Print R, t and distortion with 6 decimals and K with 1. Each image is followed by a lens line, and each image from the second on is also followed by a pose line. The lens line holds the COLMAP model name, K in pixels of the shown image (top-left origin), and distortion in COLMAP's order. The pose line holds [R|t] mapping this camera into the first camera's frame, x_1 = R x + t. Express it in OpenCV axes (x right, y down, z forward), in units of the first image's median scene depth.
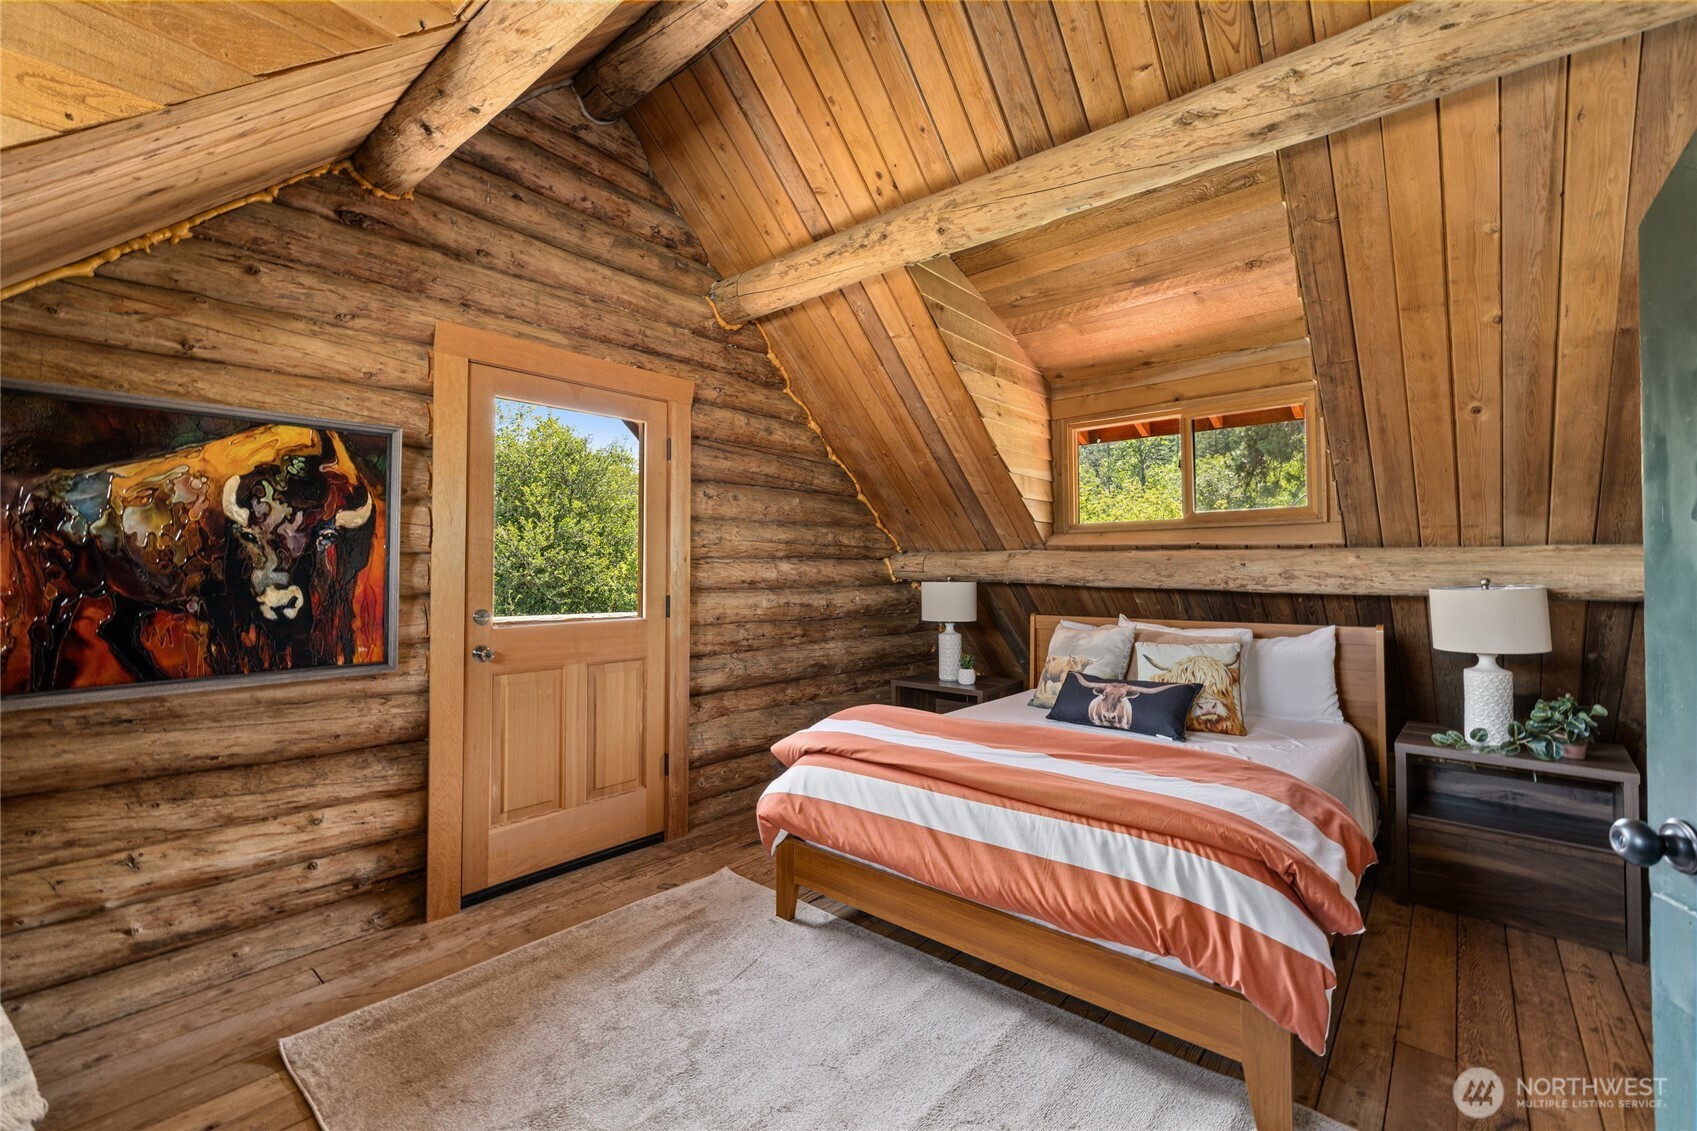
lens RADIAL K [[733.9, 0, 847.7], [0, 733.9, 566.1], [0, 0, 1]] dist [0.006895, -0.001070]
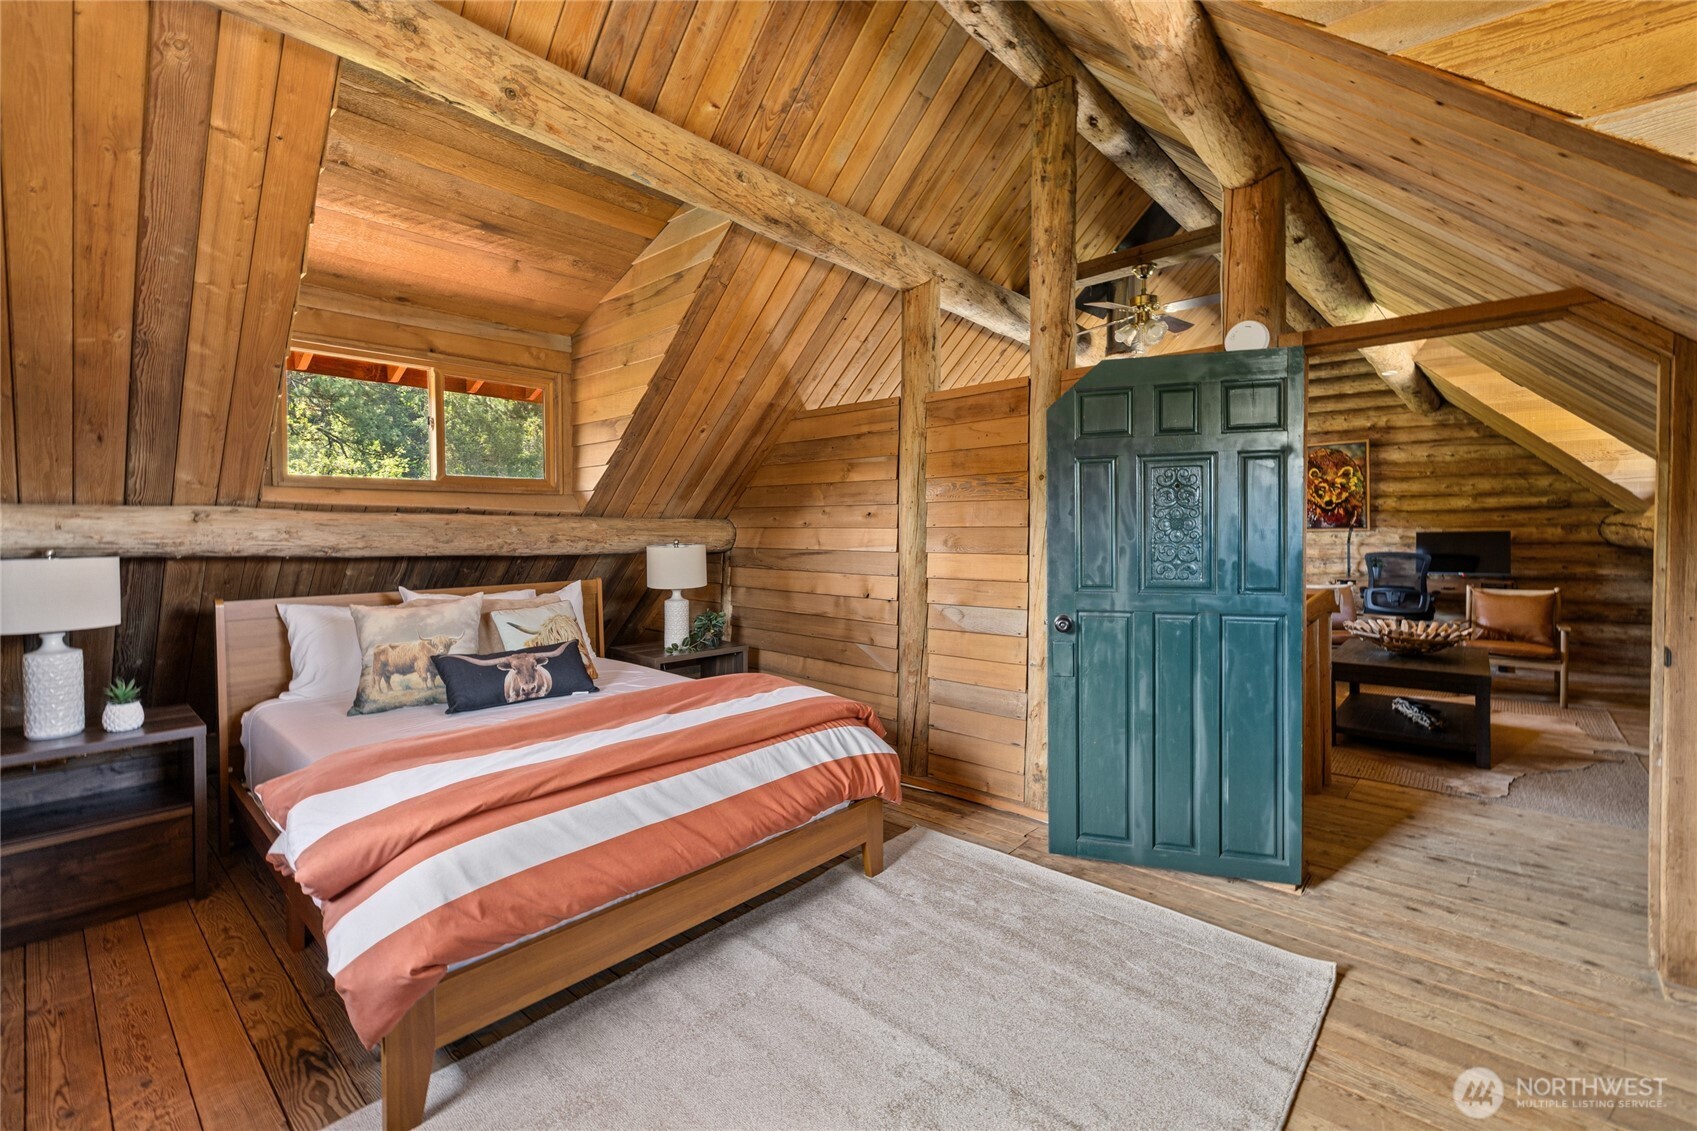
lens RADIAL K [[757.6, 0, 816.4], [0, 757.6, 554.5], [0, 0, 1]] dist [0.001182, 0.001002]
pose [[0.021947, -0.025369, 0.999437, -0.595403], [0.001476, 0.999678, 0.025342, 0.006566], [-0.999758, 0.000919, 0.021978, 0.588913]]
